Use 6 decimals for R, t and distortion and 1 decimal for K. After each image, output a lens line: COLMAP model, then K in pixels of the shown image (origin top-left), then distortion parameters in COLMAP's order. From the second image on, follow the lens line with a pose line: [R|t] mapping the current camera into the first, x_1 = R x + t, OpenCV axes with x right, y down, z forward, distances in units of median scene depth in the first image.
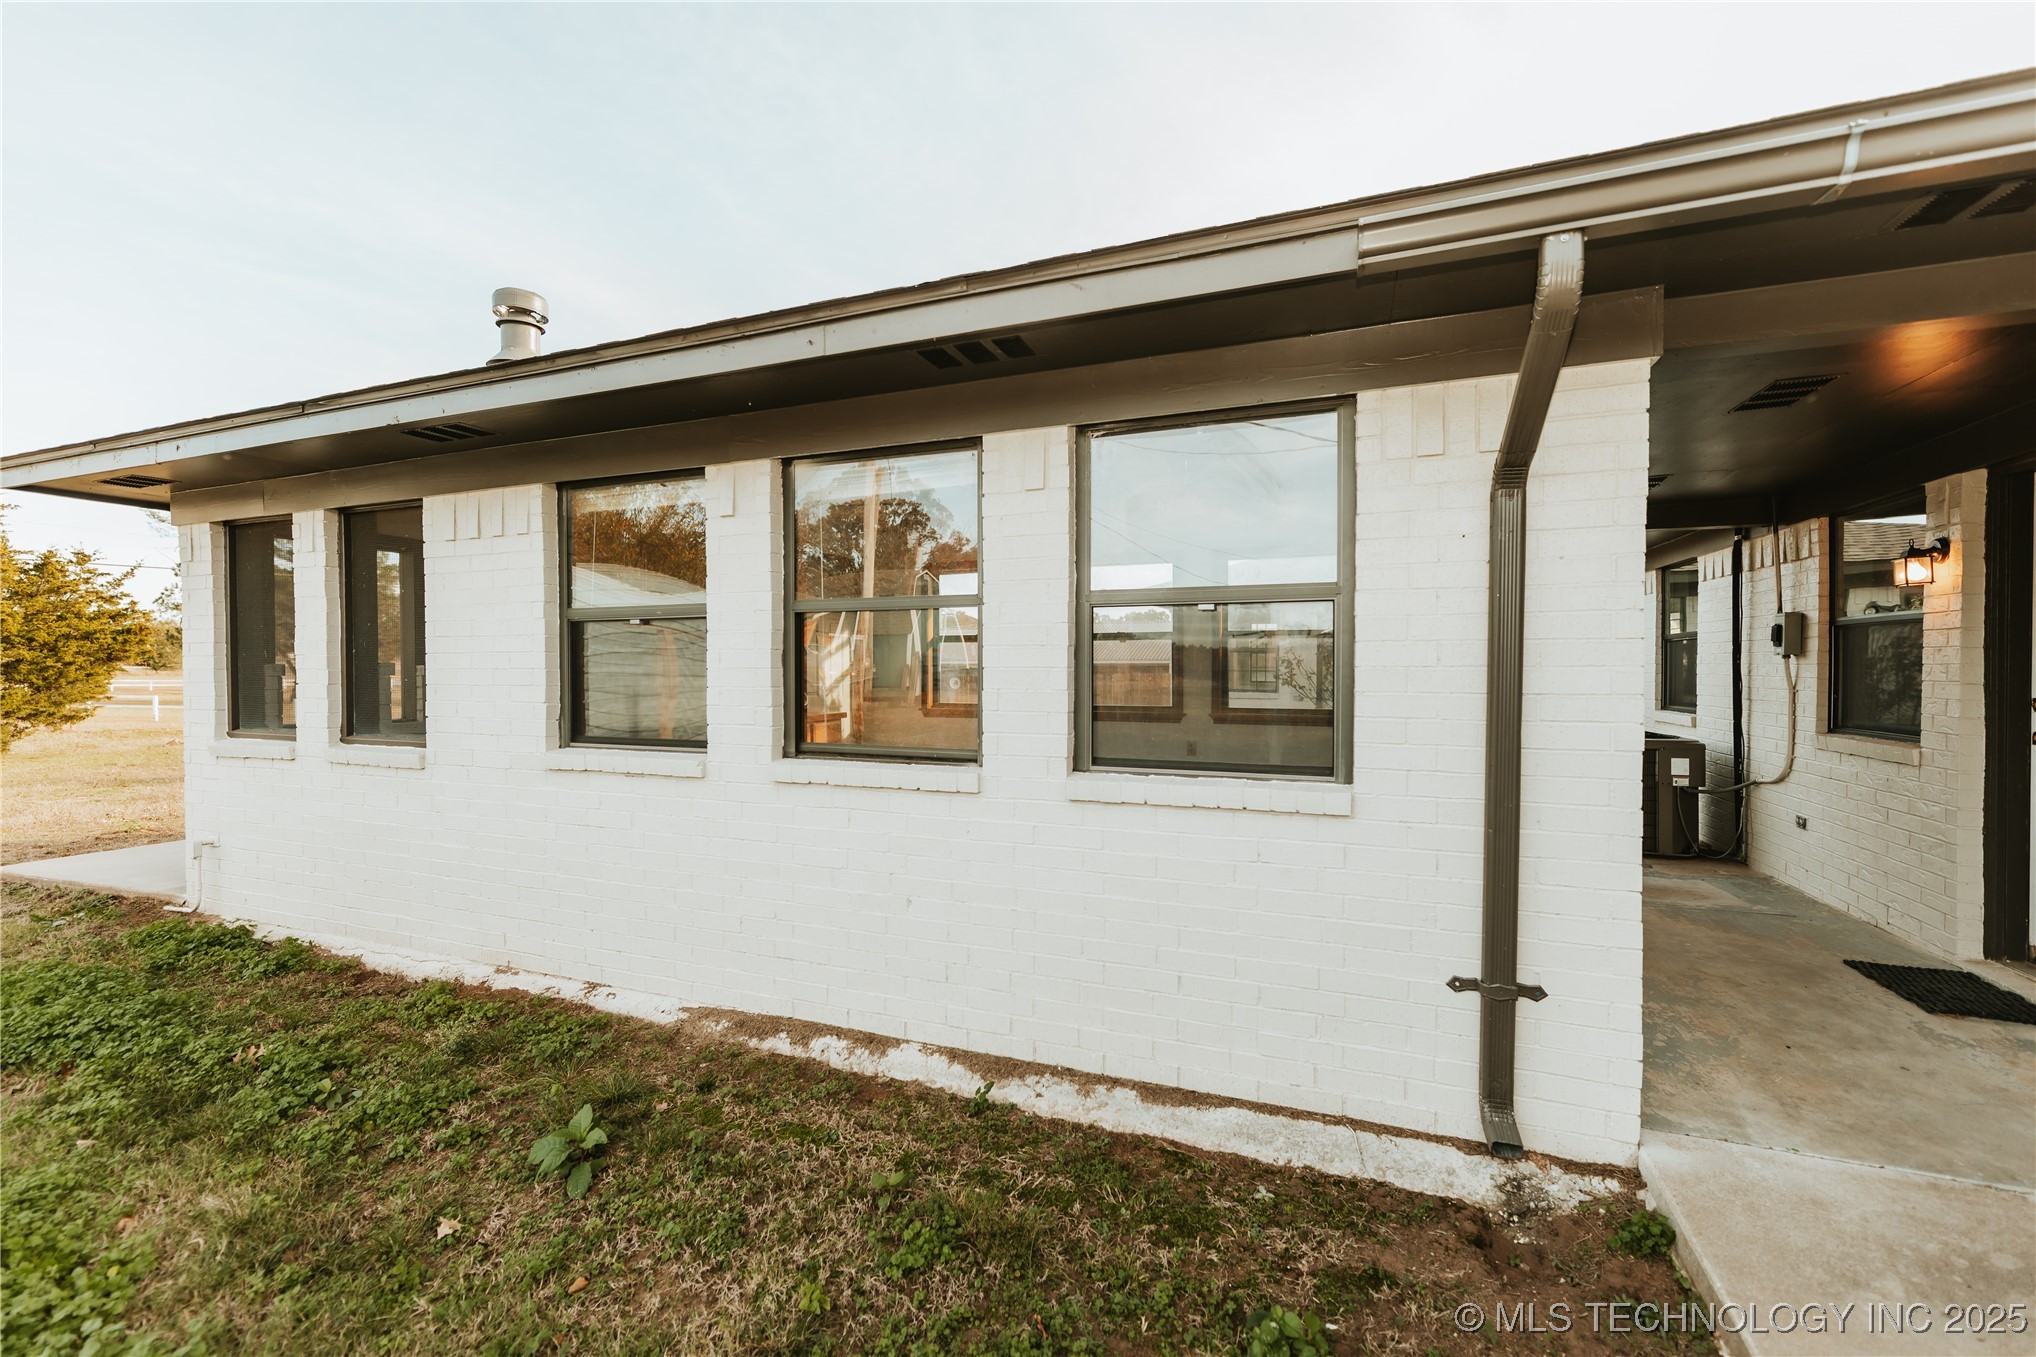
lens RADIAL K [[843.8, 0, 1018.0], [0, 843.8, 678.5], [0, 0, 1]] dist [-0.001815, -0.000682]
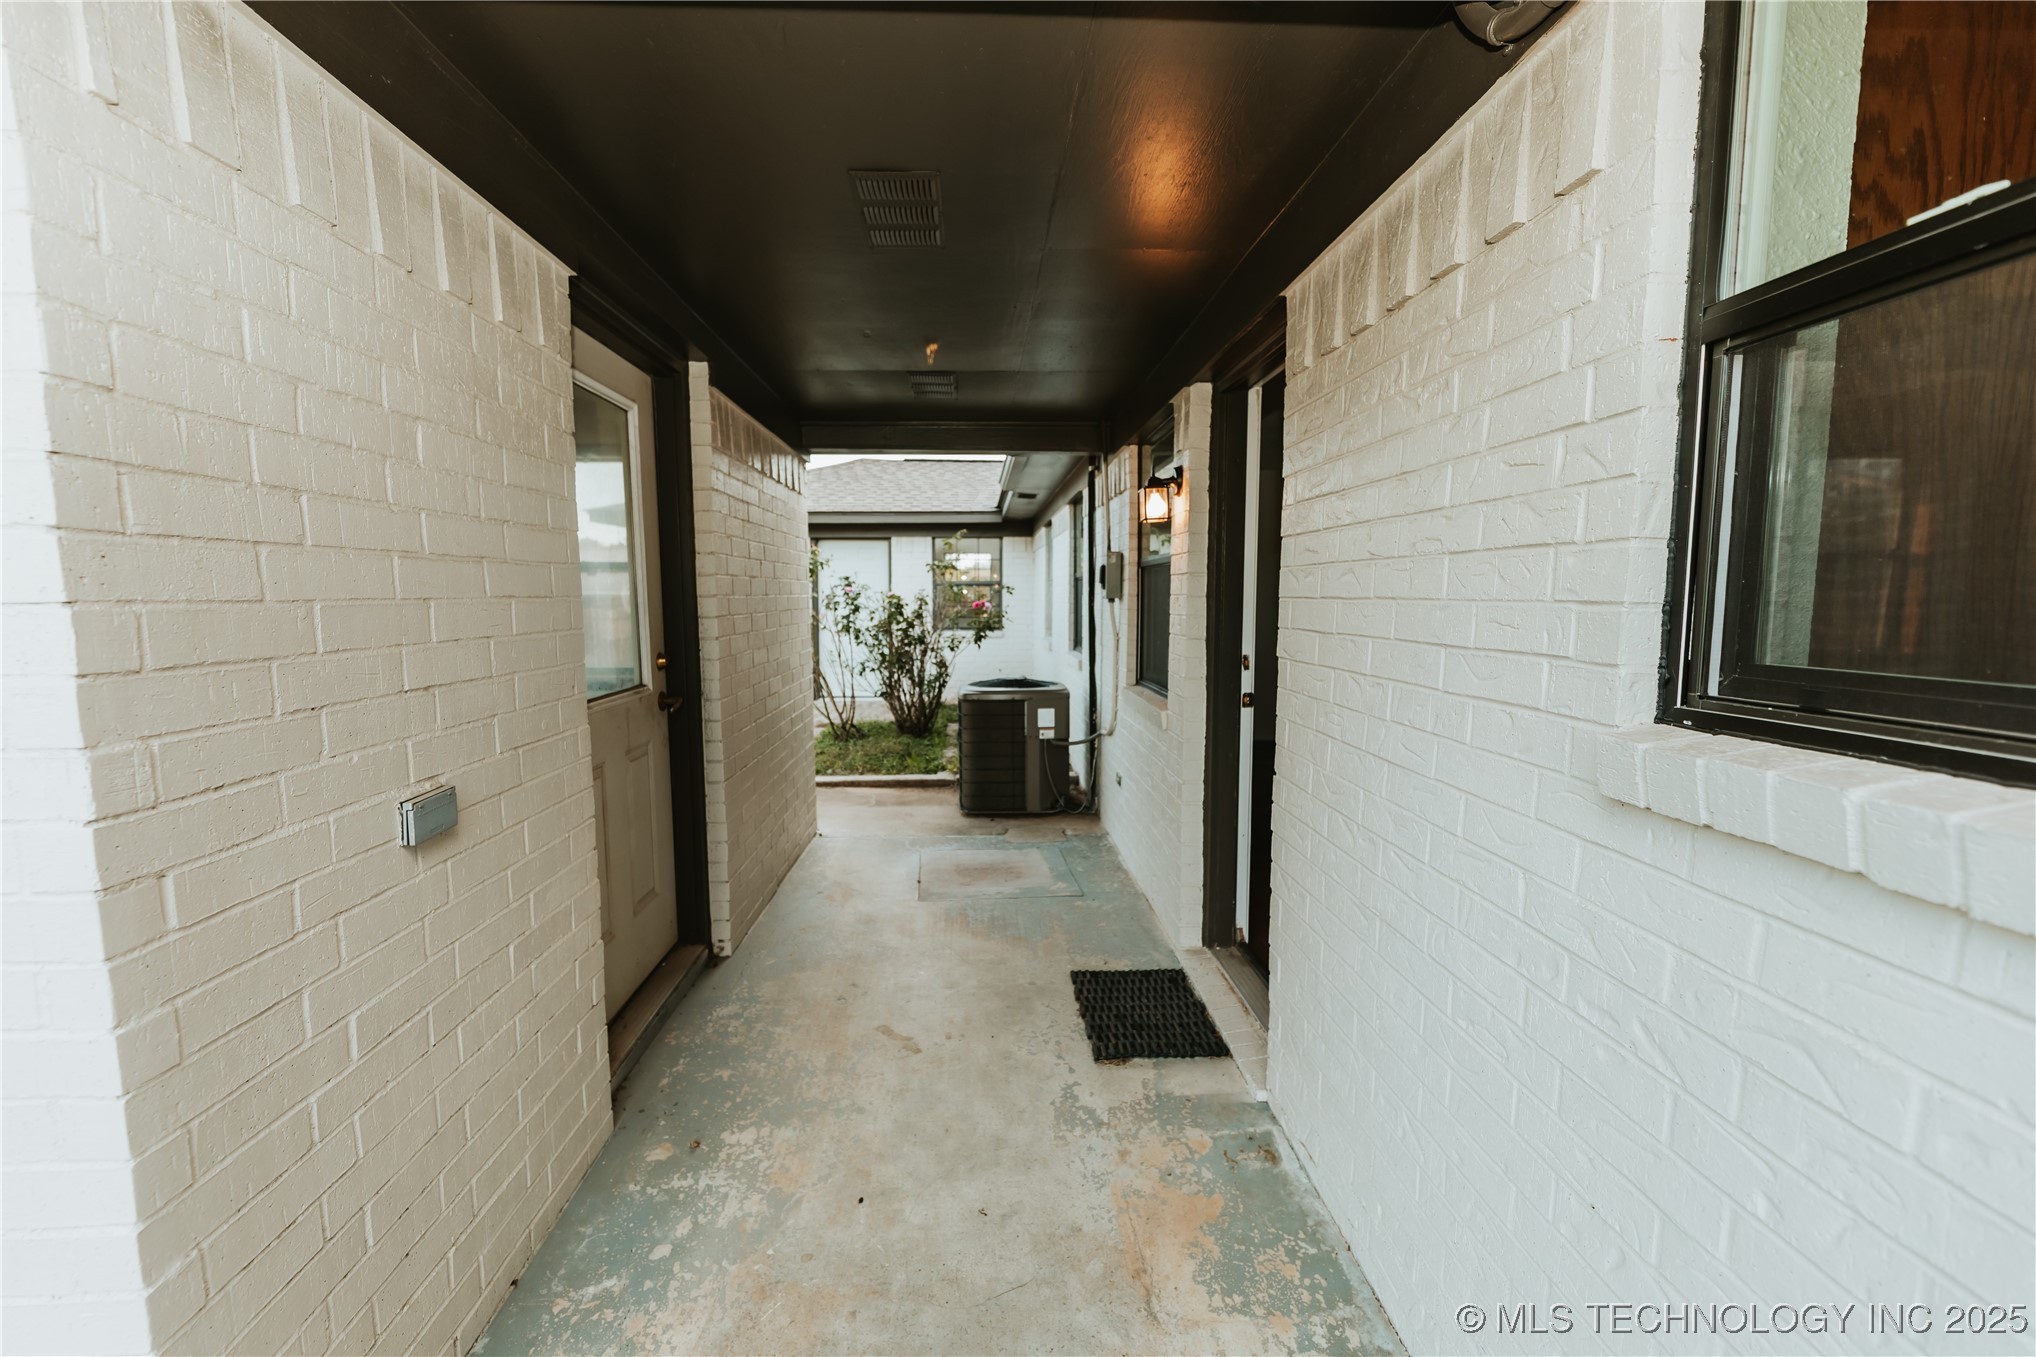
lens RADIAL K [[843.8, 0, 1018.0], [0, 843.8, 678.5], [0, 0, 1]] dist [-0.001815, -0.000682]
pose [[0.907303, -0.044276, 0.418139, 0.581336], [0.009792, 0.996396, 0.084258, -0.026321], [-0.420363, -0.072353, 0.904467, 0.277759]]
